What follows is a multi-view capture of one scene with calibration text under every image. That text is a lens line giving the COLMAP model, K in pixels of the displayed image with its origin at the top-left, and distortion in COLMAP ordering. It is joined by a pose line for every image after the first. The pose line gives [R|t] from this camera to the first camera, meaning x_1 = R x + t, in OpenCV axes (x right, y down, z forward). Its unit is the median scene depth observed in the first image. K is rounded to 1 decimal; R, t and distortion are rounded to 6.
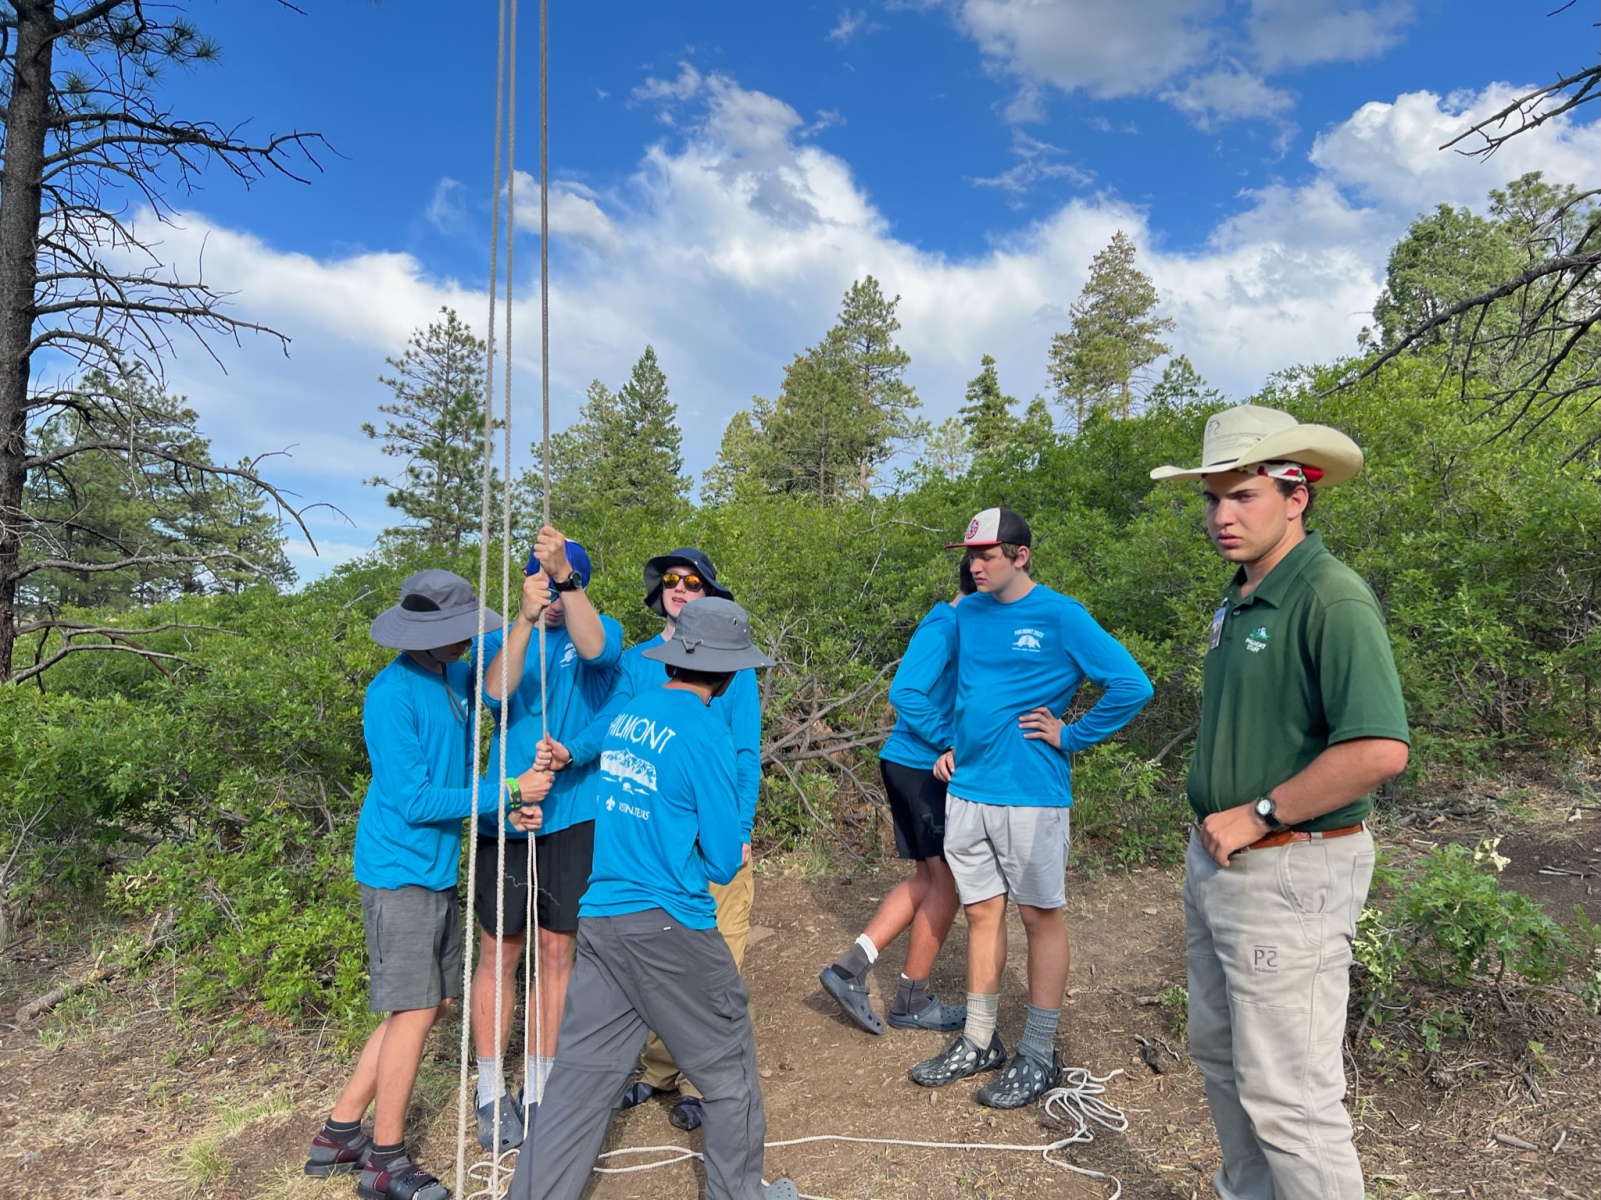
lens RADIAL K [[1216.1, 0, 804.3], [0, 1216.1, 608.1], [0, 0, 1]] dist [0.059791, -0.072920]
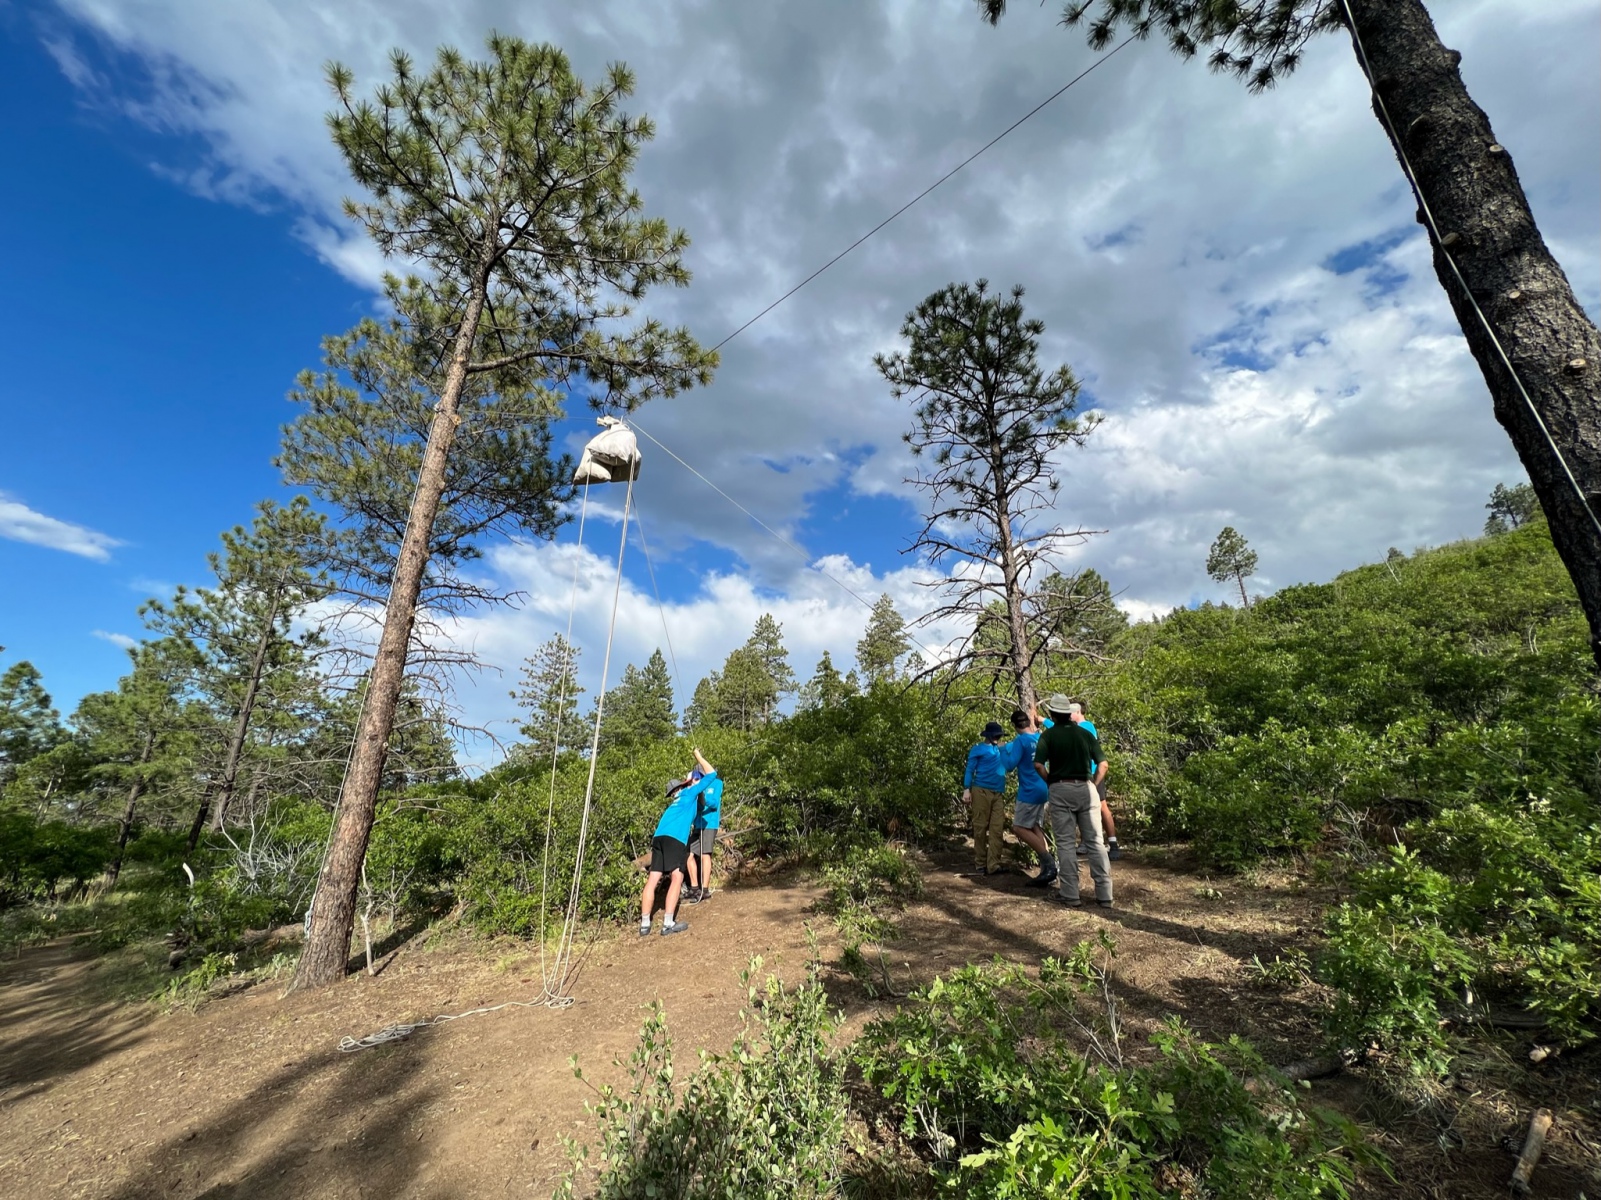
lens RADIAL K [[653.7, 0, 798.9], [0, 653.7, 603.4], [0, 0, 1]] dist [-0.002439, 0.001470]
pose [[0.996134, -0.005578, 0.087666, 0.017671], [0.028318, 0.965094, -0.260367, 0.000570], [-0.083154, 0.261843, 0.961521, -0.128183]]
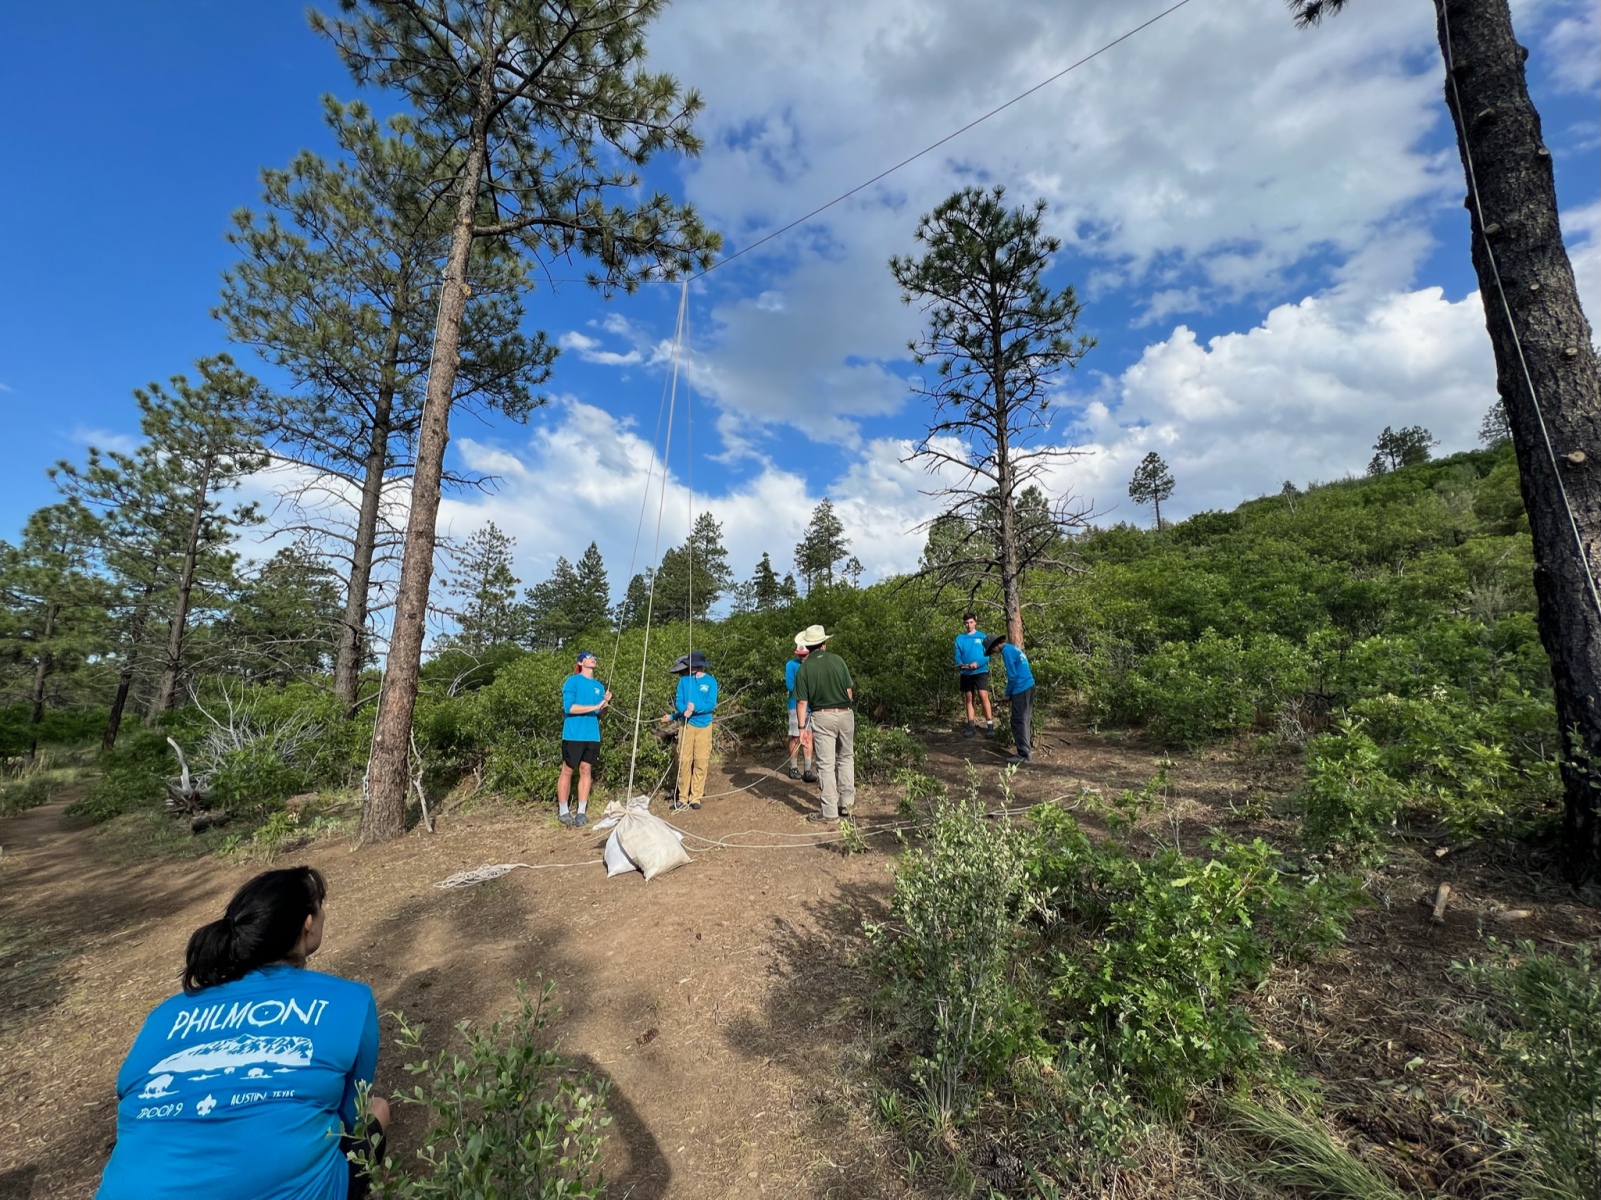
lens RADIAL K [[653.7, 0, 800.0], [0, 653.7, 607.0], [0, 0, 1]] dist [-0.002439, 0.001470]
pose [[0.979037, 0.016299, 0.203032, -0.027615], [0.005478, 0.994325, -0.106240, 0.004844], [-0.203611, 0.105125, 0.973392, -0.139934]]
